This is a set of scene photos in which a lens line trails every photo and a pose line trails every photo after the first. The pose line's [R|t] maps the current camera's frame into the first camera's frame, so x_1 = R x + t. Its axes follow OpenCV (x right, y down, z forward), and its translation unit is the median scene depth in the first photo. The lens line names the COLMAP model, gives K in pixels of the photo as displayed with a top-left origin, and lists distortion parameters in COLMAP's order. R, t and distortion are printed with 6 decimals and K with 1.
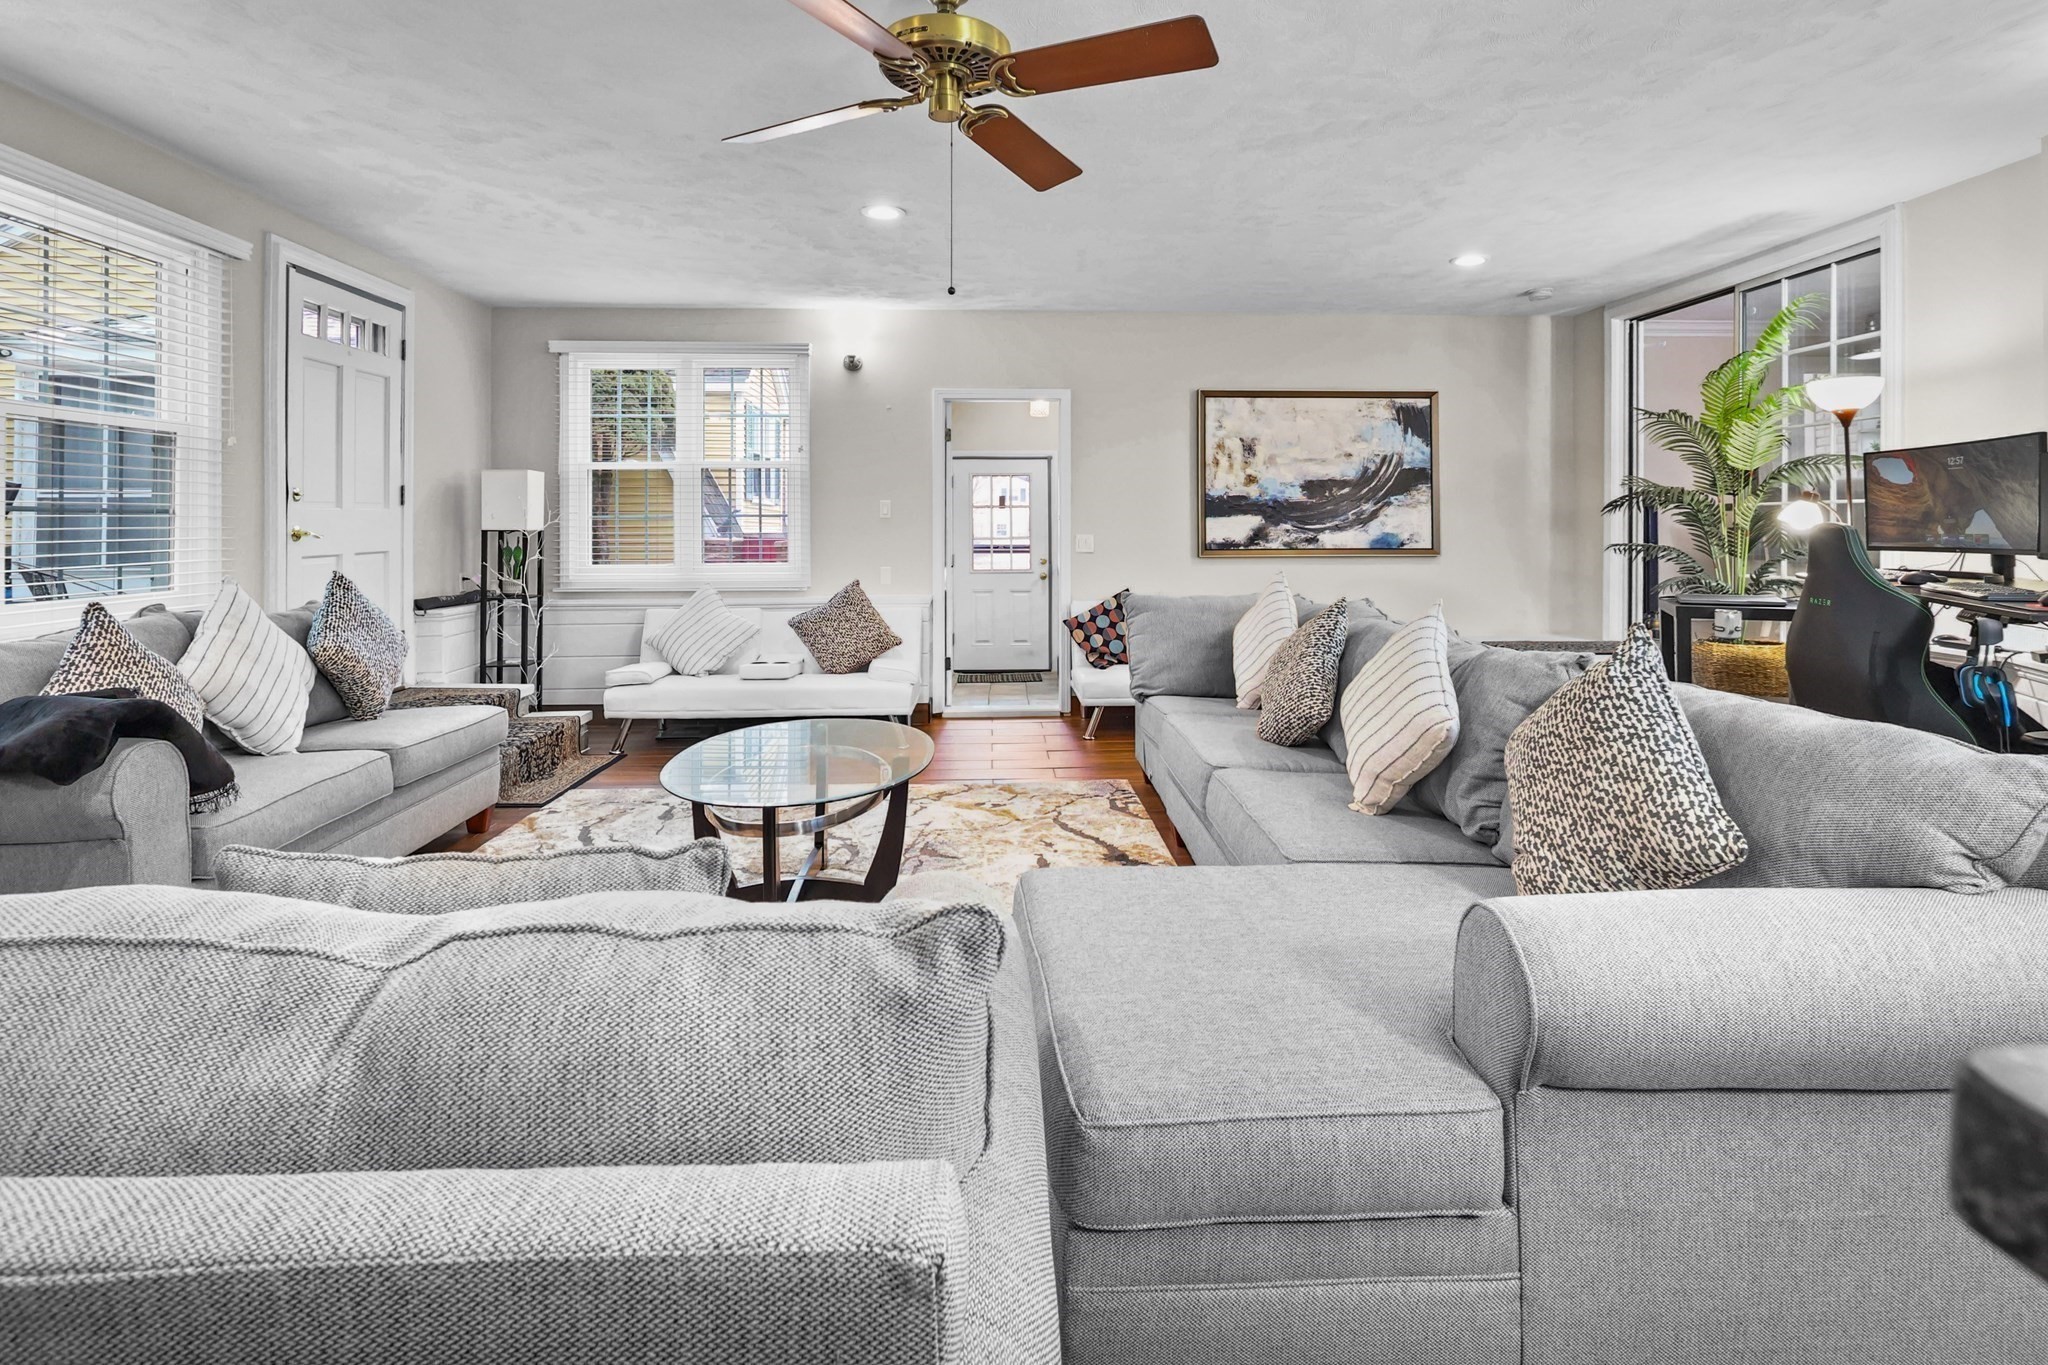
lens RADIAL K [[996.6, 0, 1025.0], [0, 996.6, 527.3], [0, 0, 1]] dist [-0.000747, 0.000163]
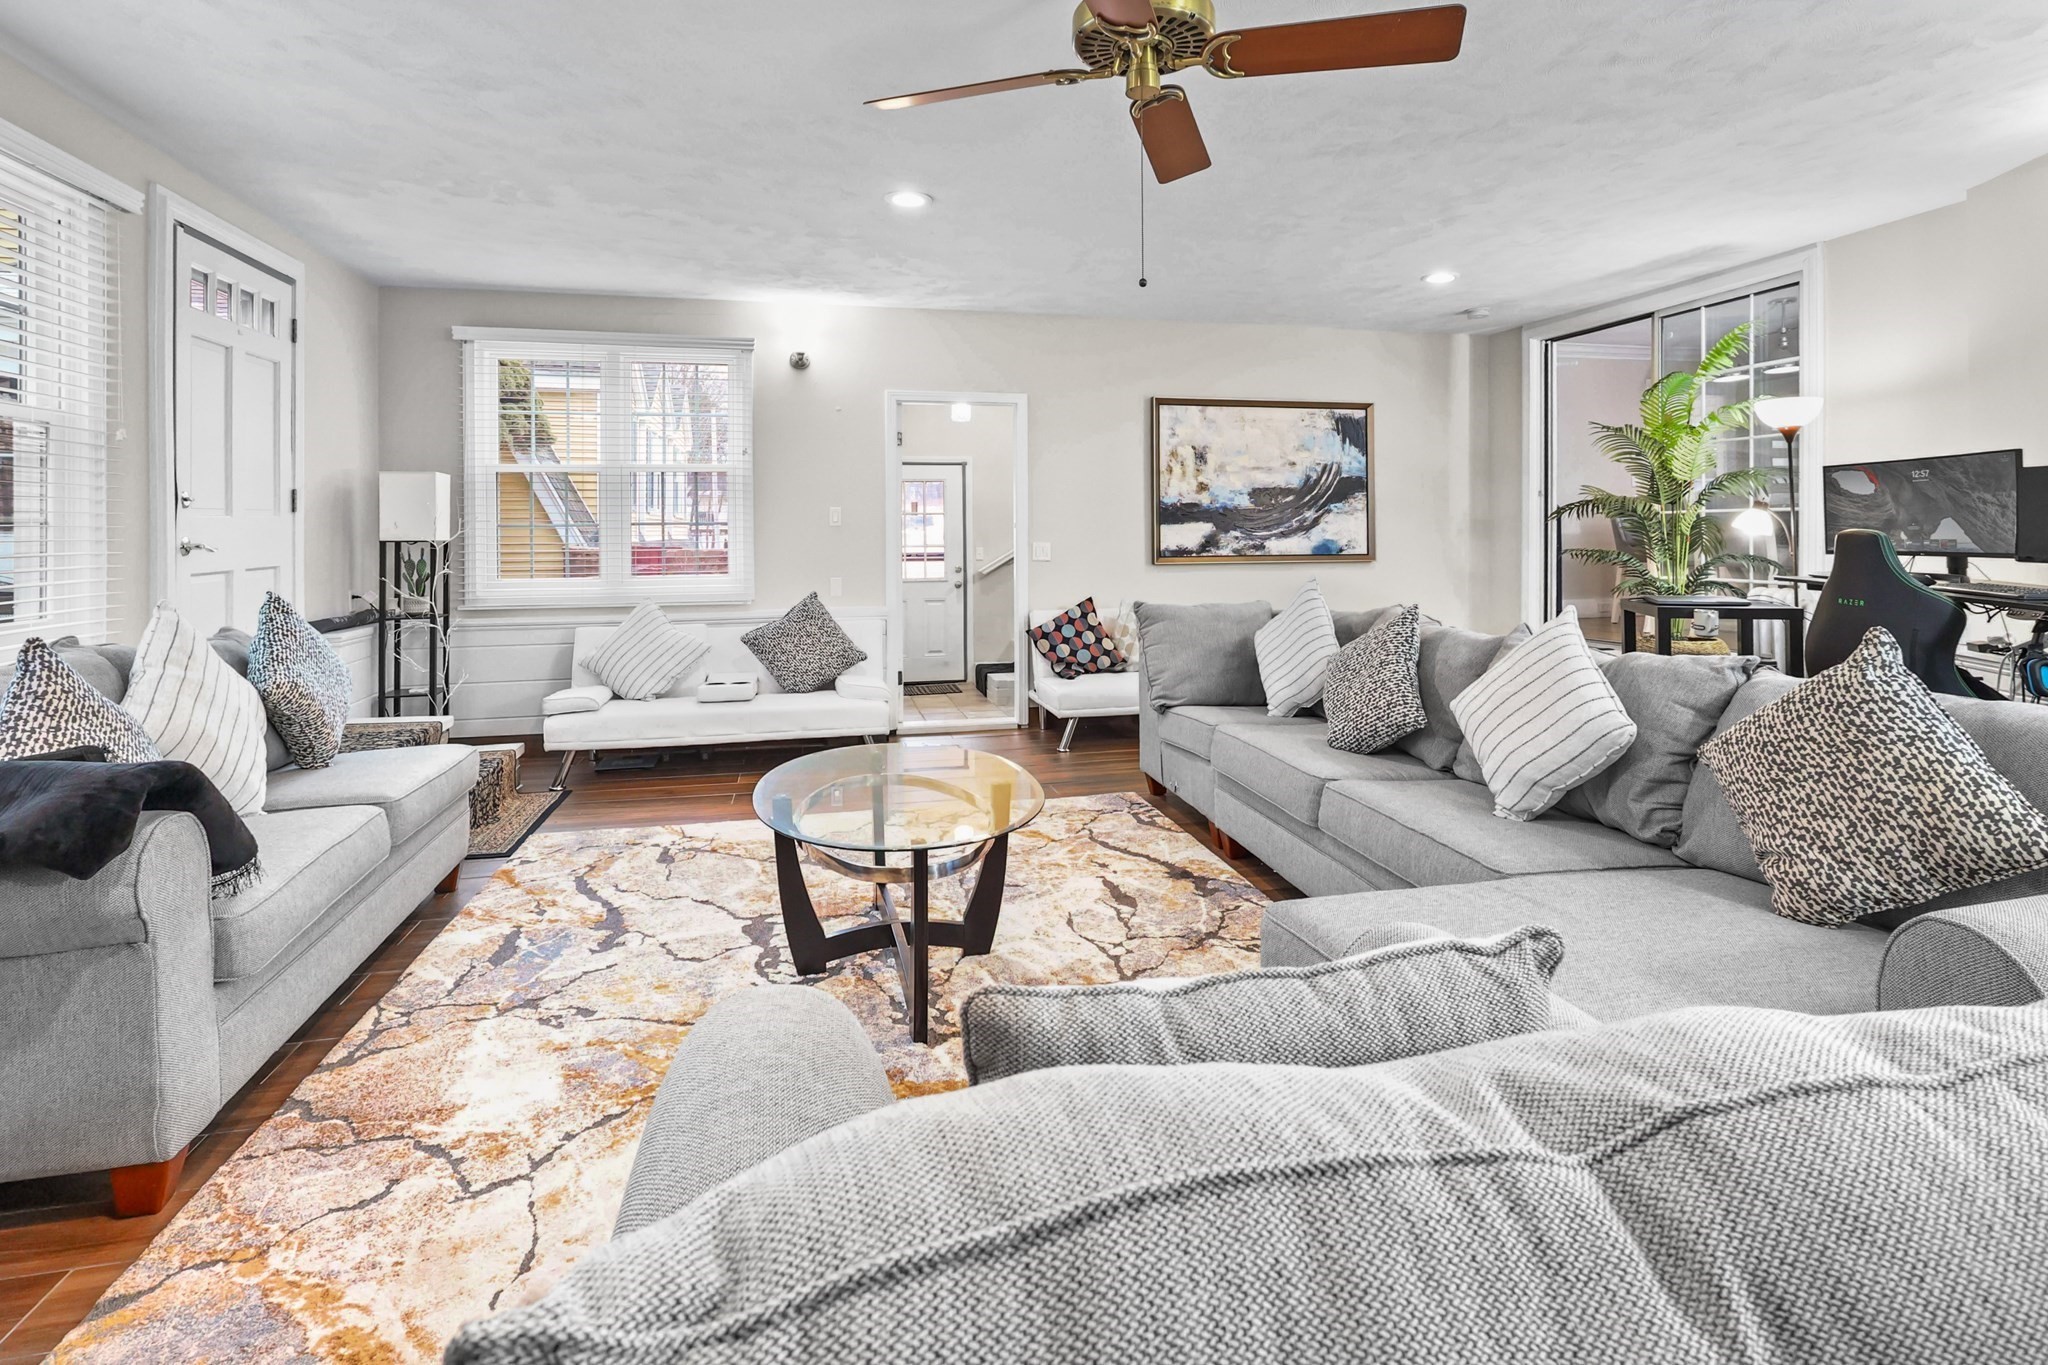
lens RADIAL K [[994.6, 0, 1026.4], [0, 994.6, 536.9], [0, 0, 1]] dist [-0.000315, -0.000154]
pose [[0.984242, -0.003795, 0.176785, -0.144103], [0.003220, 0.999989, 0.003540, -0.001857], [-0.176796, -0.002915, 0.984243, 0.044863]]
